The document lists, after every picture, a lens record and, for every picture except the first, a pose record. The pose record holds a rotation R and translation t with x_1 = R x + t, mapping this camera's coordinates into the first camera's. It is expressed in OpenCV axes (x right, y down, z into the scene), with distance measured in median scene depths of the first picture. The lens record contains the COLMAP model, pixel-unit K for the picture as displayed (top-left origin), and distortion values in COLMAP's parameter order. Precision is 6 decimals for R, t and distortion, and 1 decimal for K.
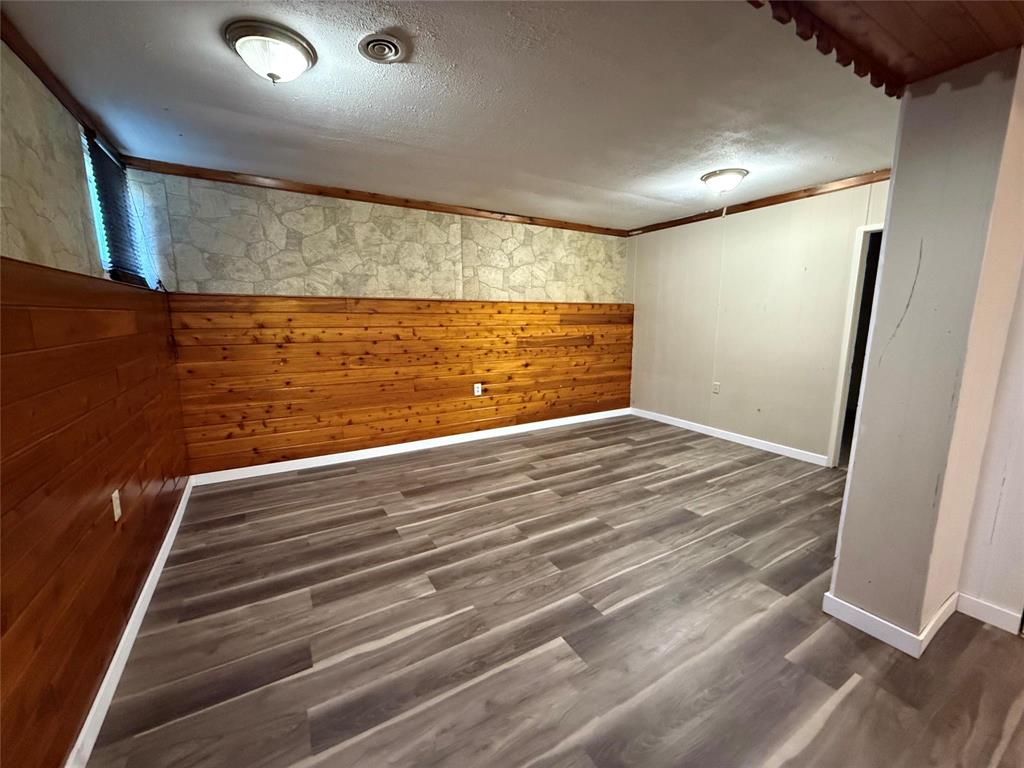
lens RADIAL K [[406.6, 0, 508.7], [0, 406.6, 384.6], [0, 0, 1]] dist [-0.002468, -0.000320]
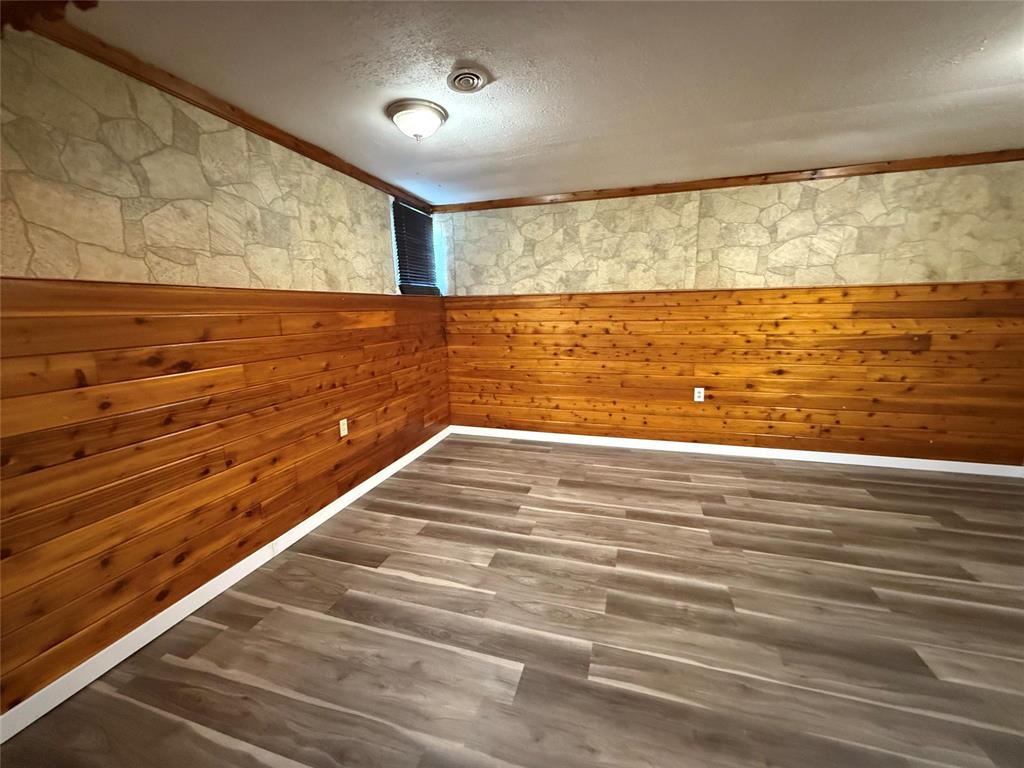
lens RADIAL K [[406.6, 0, 509.7], [0, 406.6, 384.0], [0, 0, 1]] dist [-0.002468, -0.000320]
pose [[0.676923, 0.120023, -0.726202, 0.367058], [-0.103453, 0.992336, 0.067575, -0.036208], [0.728747, 0.029385, 0.684152, 0.172222]]
